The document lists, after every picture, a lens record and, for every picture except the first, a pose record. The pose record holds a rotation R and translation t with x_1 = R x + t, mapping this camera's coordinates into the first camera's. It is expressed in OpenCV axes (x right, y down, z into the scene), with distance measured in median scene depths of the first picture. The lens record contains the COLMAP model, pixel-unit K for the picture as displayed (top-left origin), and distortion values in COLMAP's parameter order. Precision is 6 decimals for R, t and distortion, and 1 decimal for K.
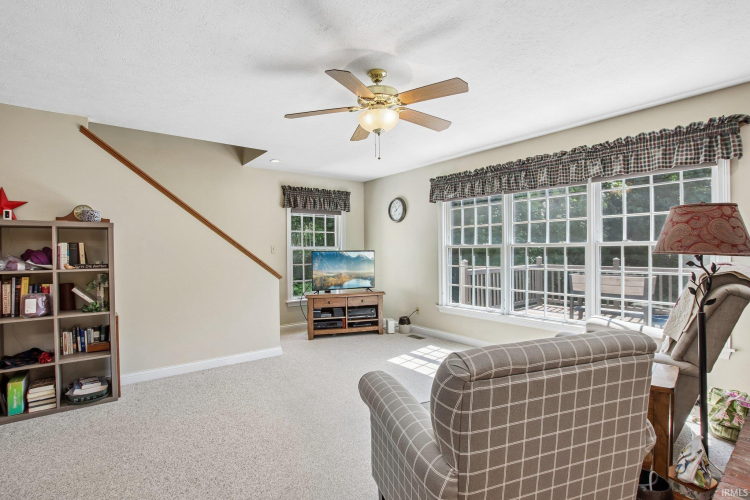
lens RADIAL K [[356.2, 0, 376.1], [0, 356.2, 248.4], [0, 0, 1]] dist [-0.015166, 0.000081]
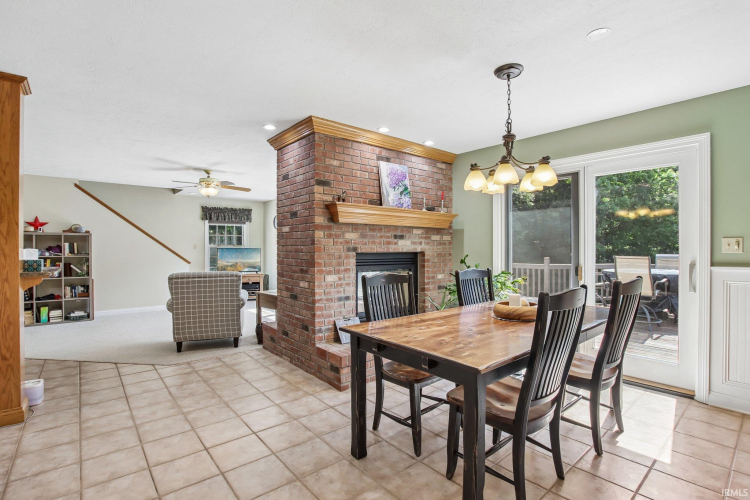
lens RADIAL K [[356.2, 0, 372.7], [0, 356.2, 243.8], [0, 0, 1]] dist [-0.015166, 0.000081]
pose [[0.999729, 0.003230, 0.023073, 0.841902], [-0.003025, 0.999956, -0.008902, 0.002000], [-0.023100, 0.008830, 0.999694, -1.083849]]
